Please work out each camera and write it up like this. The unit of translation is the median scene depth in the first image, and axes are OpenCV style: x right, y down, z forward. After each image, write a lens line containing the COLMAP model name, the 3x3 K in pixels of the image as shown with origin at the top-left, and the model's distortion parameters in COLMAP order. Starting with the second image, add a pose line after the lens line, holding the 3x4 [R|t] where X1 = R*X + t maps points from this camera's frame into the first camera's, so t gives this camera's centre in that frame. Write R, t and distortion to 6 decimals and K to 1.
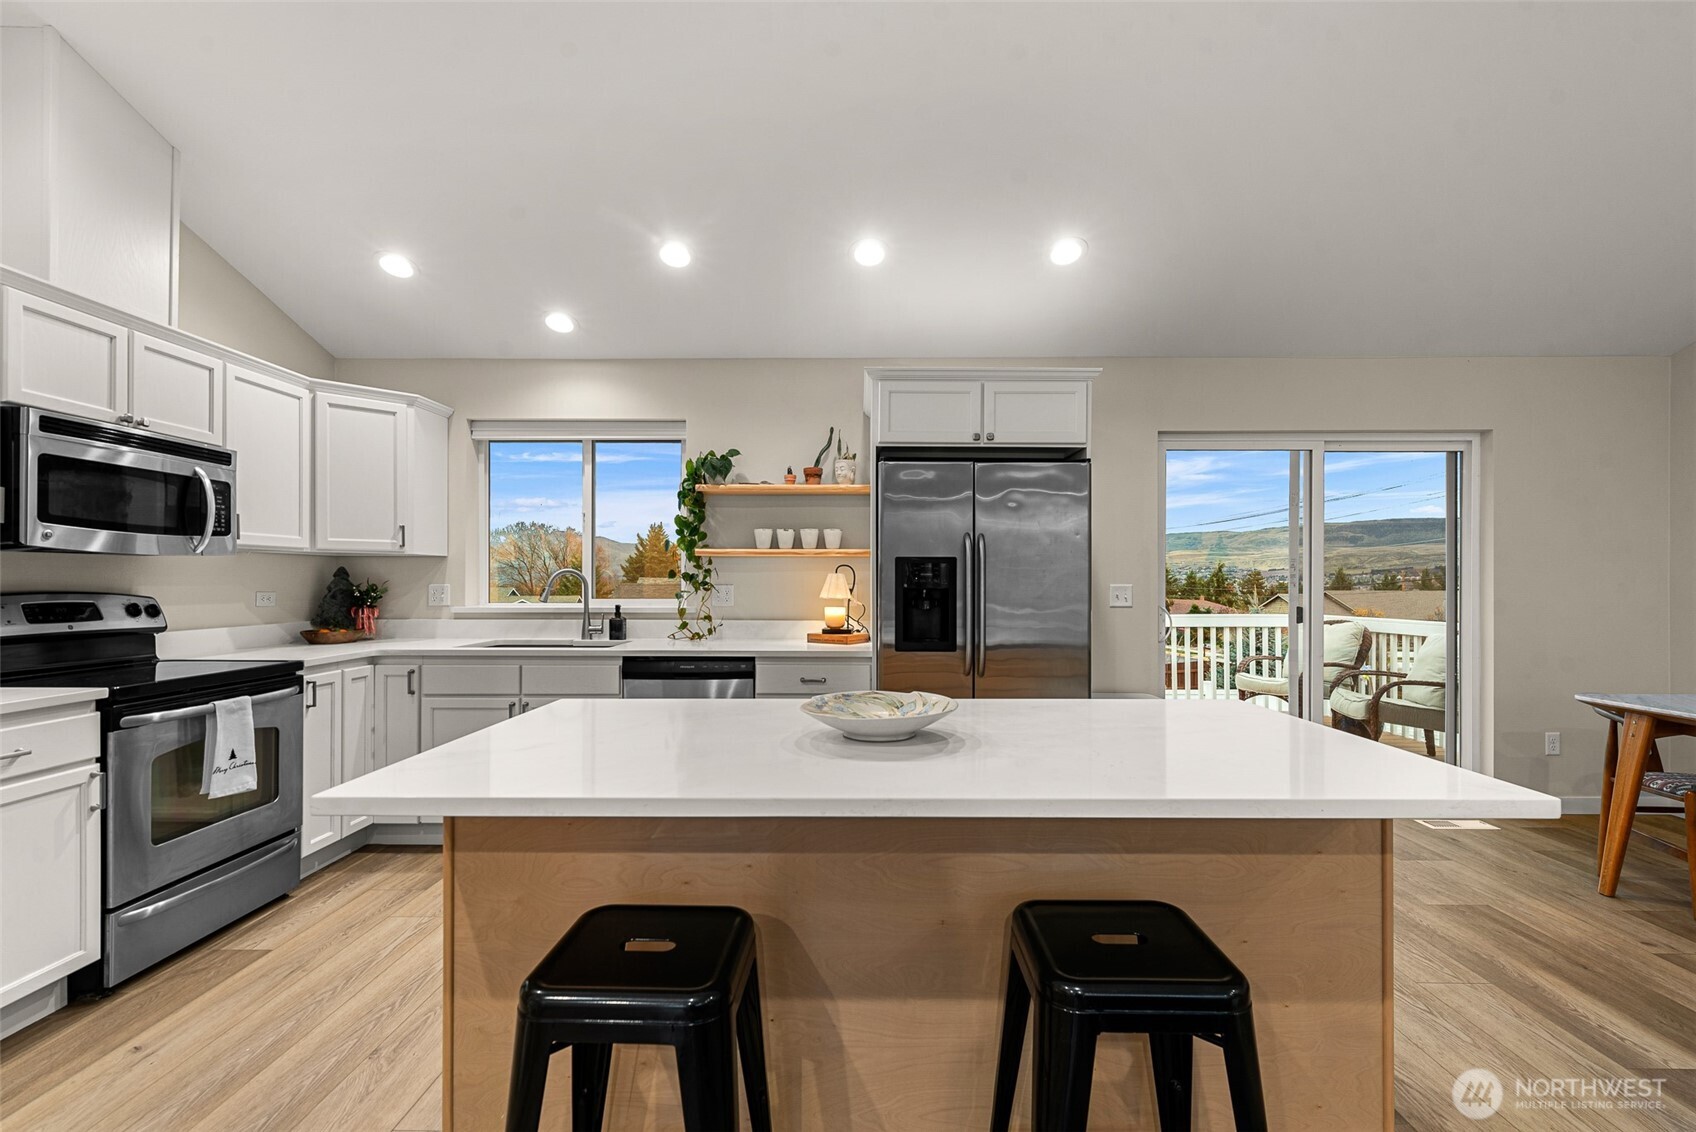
lens RADIAL K [[750.7, 0, 859.8], [0, 750.7, 579.5], [0, 0, 1]] dist [-0.002964, 0.000258]
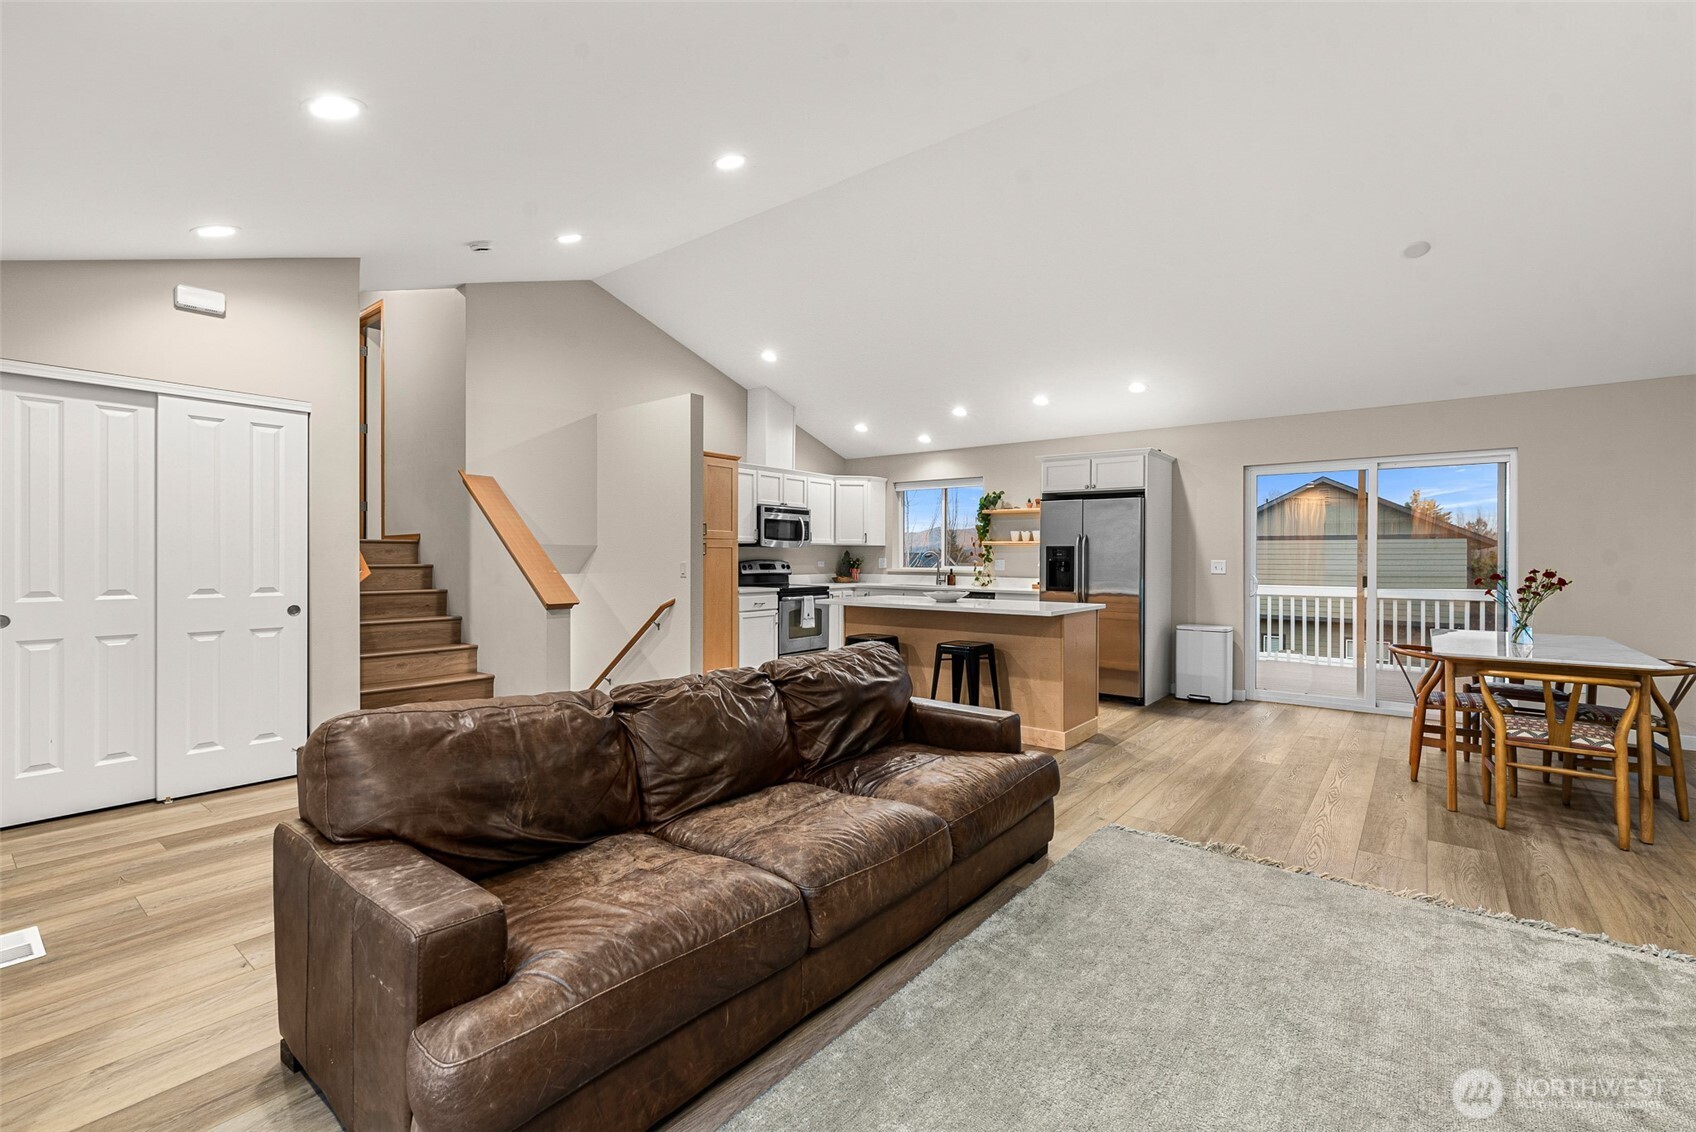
lens RADIAL K [[750.7, 0, 859.8], [0, 750.7, 579.5], [0, 0, 1]] dist [-0.002964, 0.000258]
pose [[0.795101, 0.022483, -0.606060, 0.846920], [-0.003671, 0.999473, 0.032262, -0.003304], [0.606466, -0.023426, 0.794764, -0.932597]]
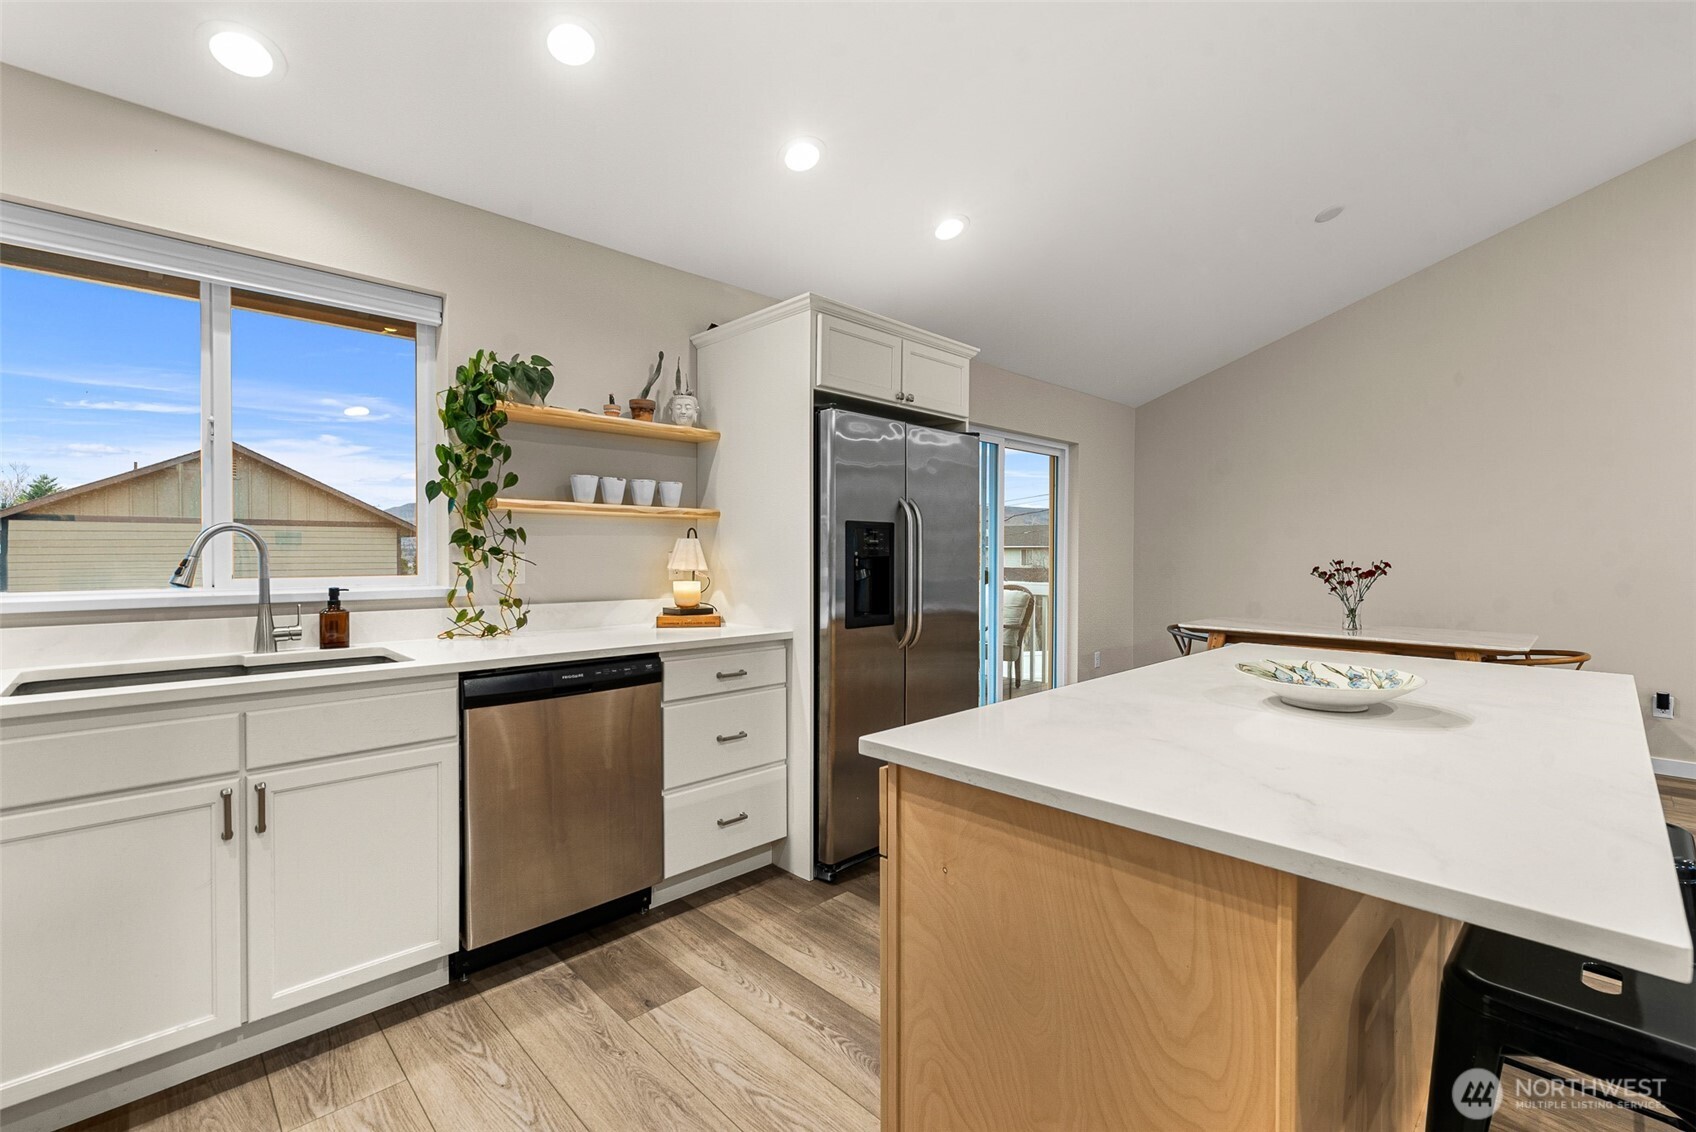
lens RADIAL K [[740.7, 0, 881.7], [0, 740.7, 559.0], [0, 0, 1]] dist [-0.000369, -0.000189]
pose [[0.695502, -0.006135, 0.718497, -0.499802], [-0.002102, 0.999942, 0.010573, 0.005672], [-0.718521, -0.008863, 0.695449, 0.342022]]
